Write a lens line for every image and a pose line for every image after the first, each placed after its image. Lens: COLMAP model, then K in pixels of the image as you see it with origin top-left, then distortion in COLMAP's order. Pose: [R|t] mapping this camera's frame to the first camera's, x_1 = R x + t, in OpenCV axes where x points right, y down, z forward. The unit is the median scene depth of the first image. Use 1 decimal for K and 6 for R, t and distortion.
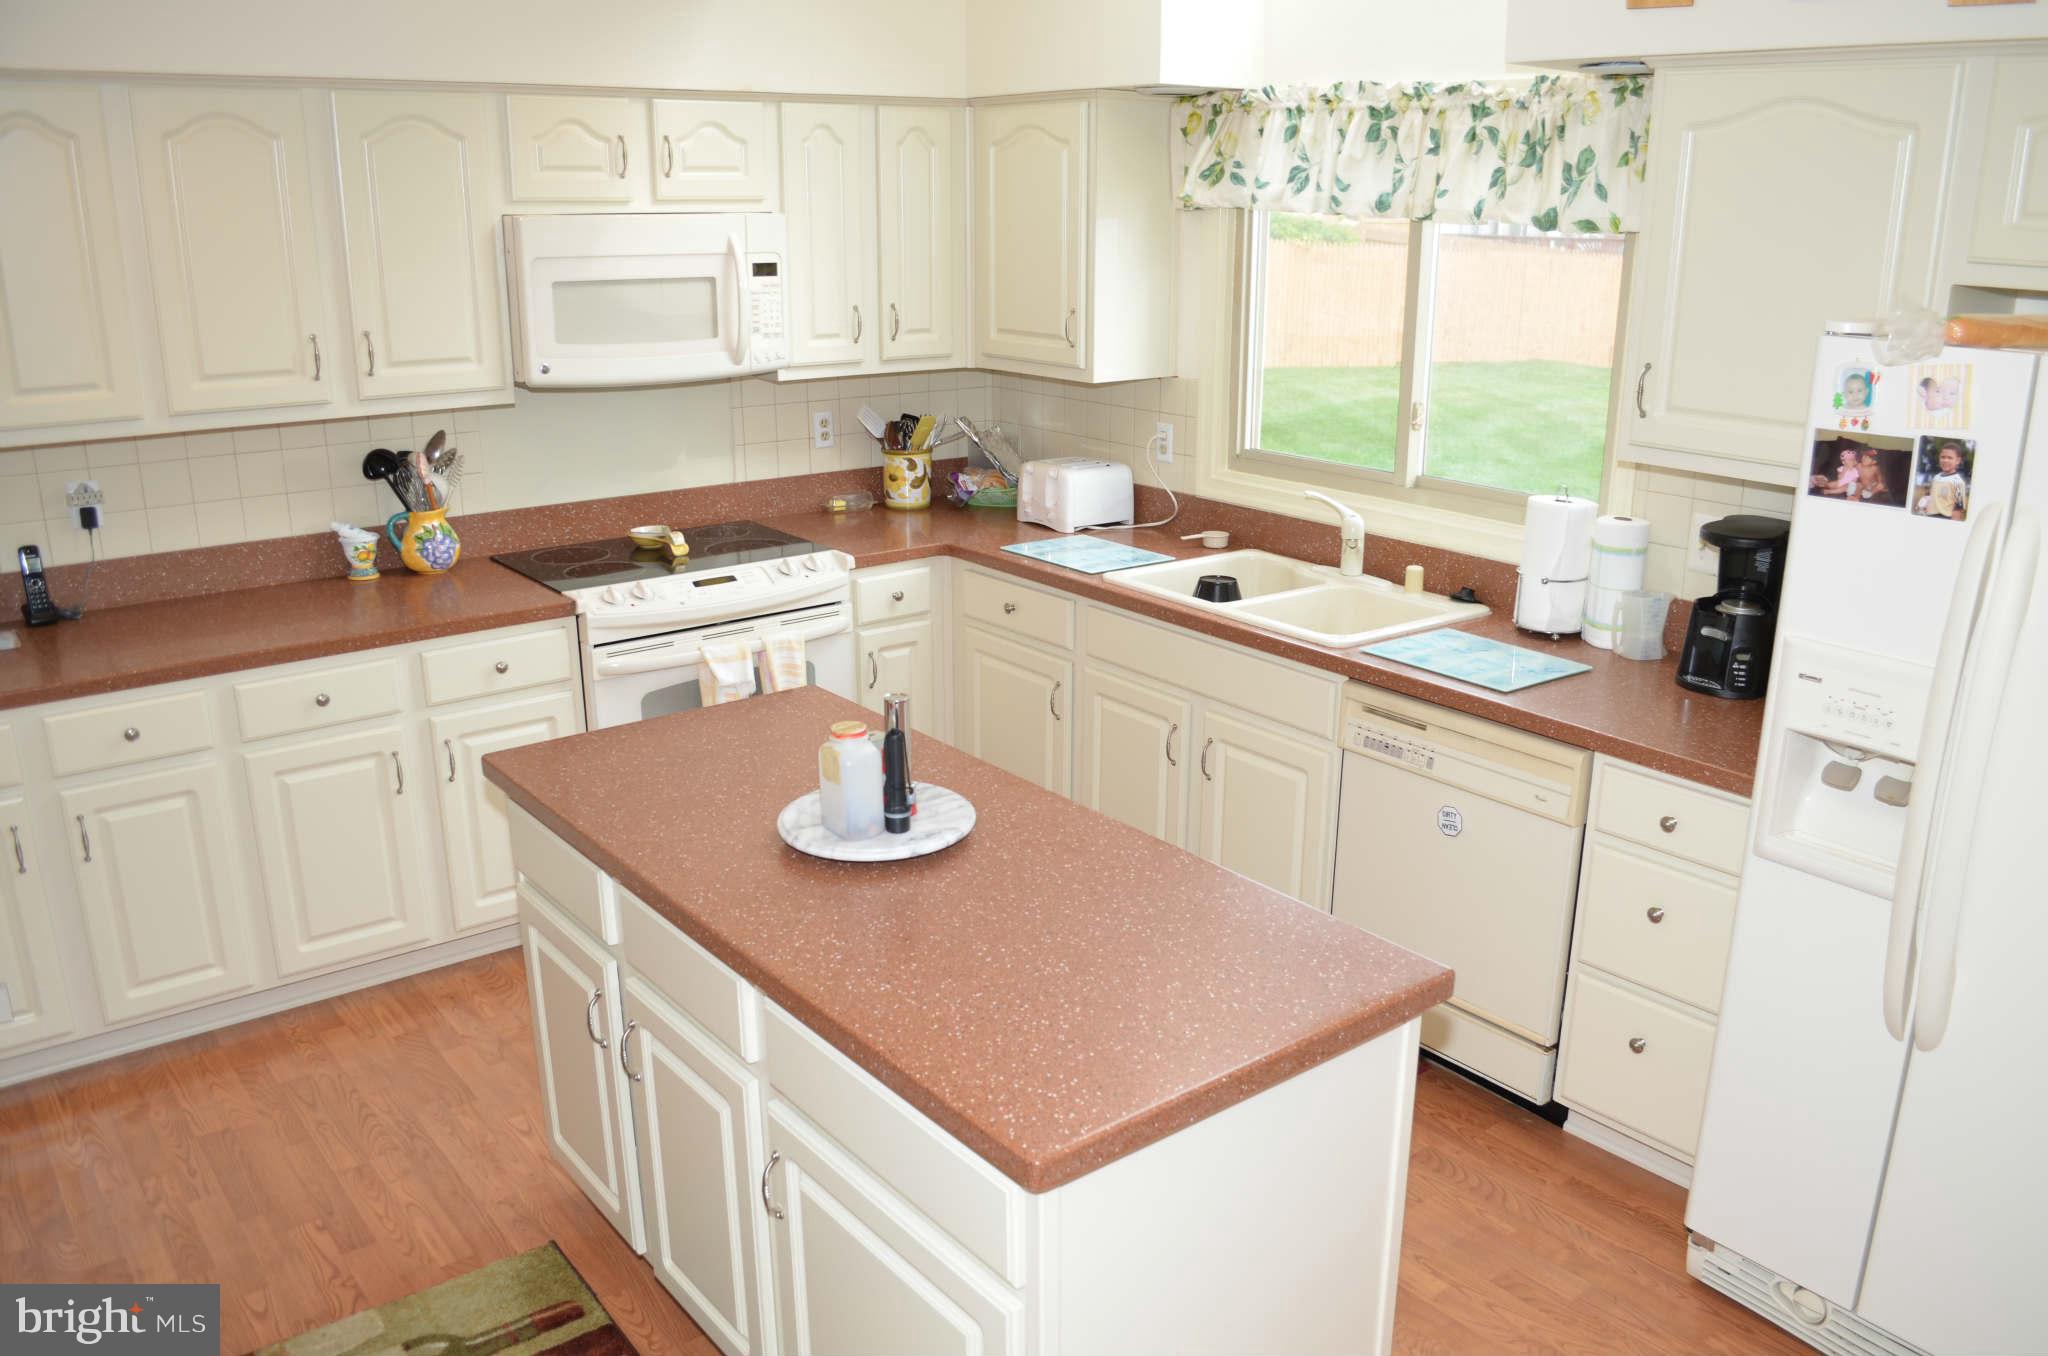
lens RADIAL K [[1615.1, 0, 1029.1], [0, 1615.1, 689.9], [0, 0, 1]] dist [-0.083977, 0.011368]
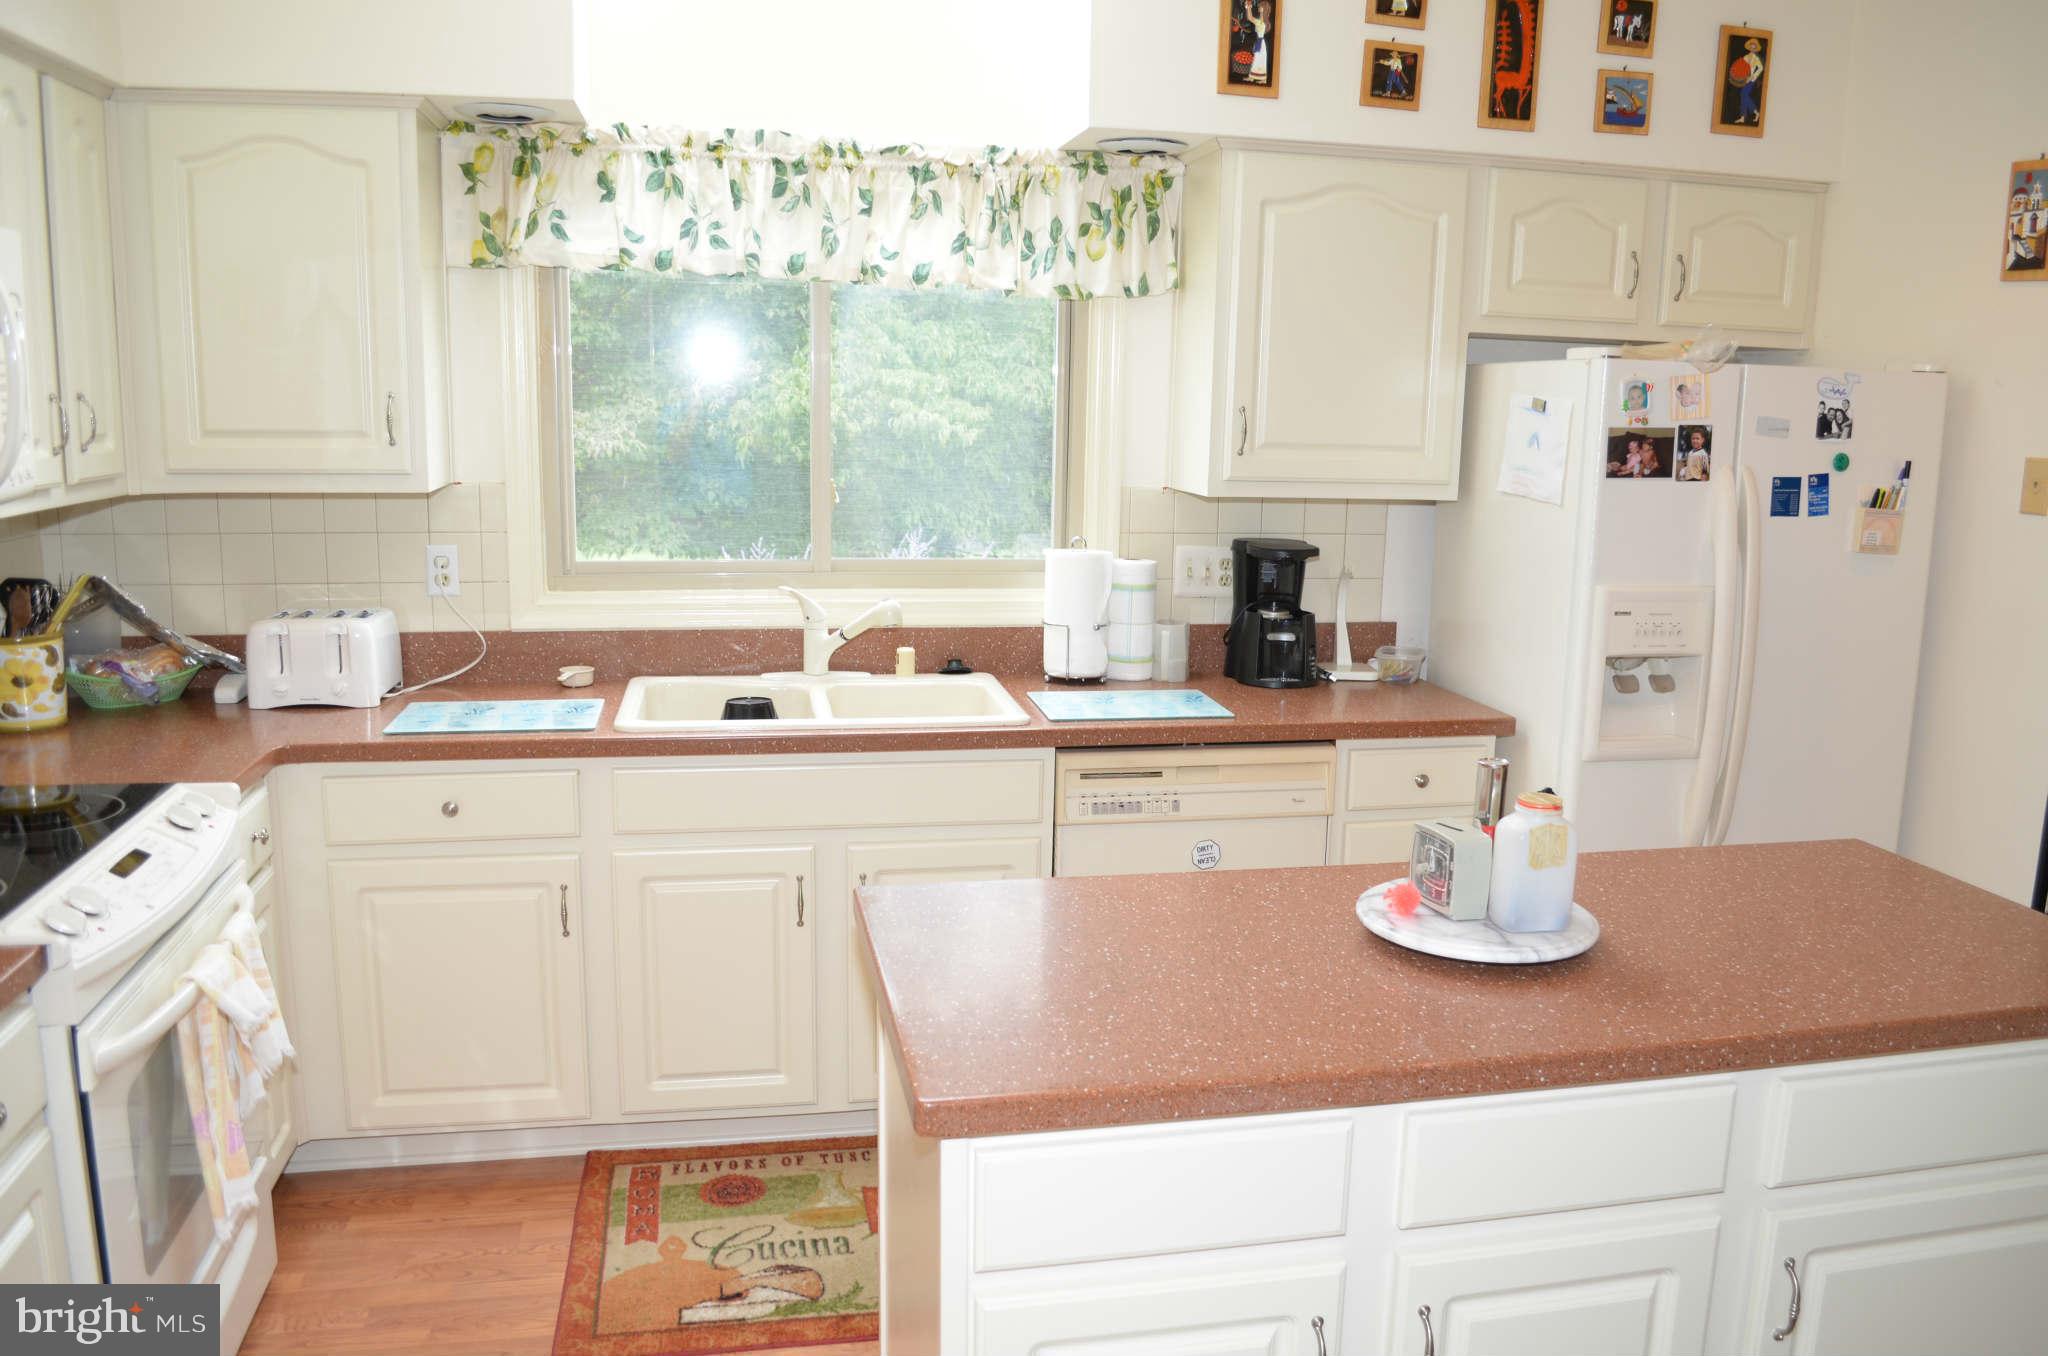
lens RADIAL K [[1615.1, 0, 1067.2], [0, 1615.1, 703.4], [0, 0, 1]] dist [-0.083977, 0.011368]
pose [[0.434752, -0.164695, 0.885362, -0.576392], [0.244035, 0.967895, 0.060216, -0.081648], [-0.866855, 0.189880, 0.460986, 0.502716]]
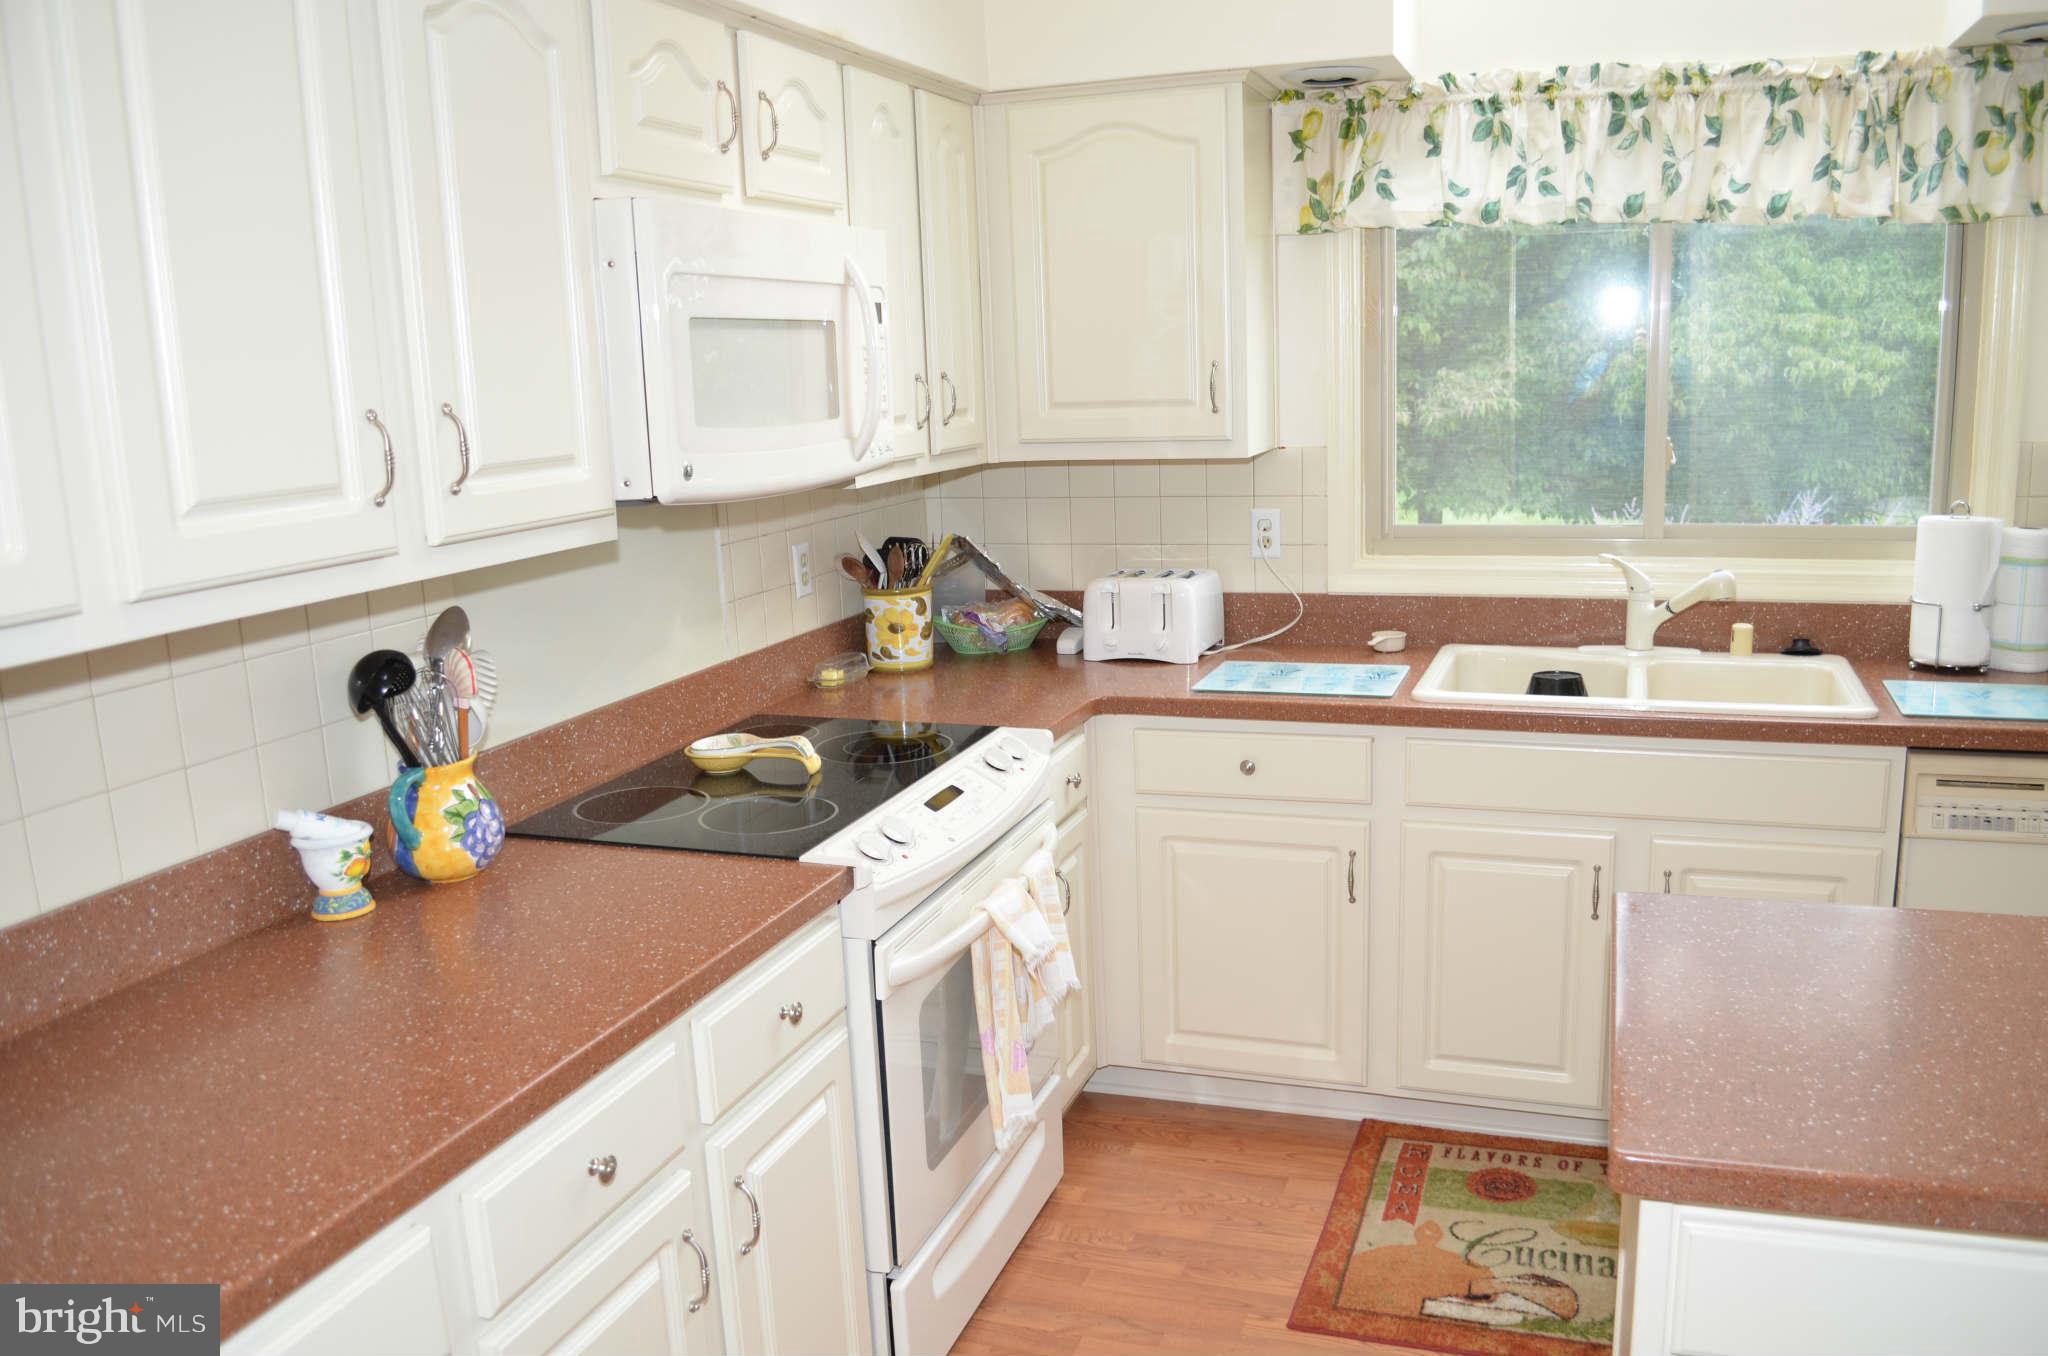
lens RADIAL K [[1615.1, 0, 1053.7], [0, 1615.1, 702.5], [0, 0, 1]] dist [-0.083977, 0.011368]
pose [[0.837976, -0.148065, 0.525236, -0.526674], [0.197441, 0.979544, -0.038867, -0.077864], [-0.508737, 0.136272, 0.850068, 0.490428]]
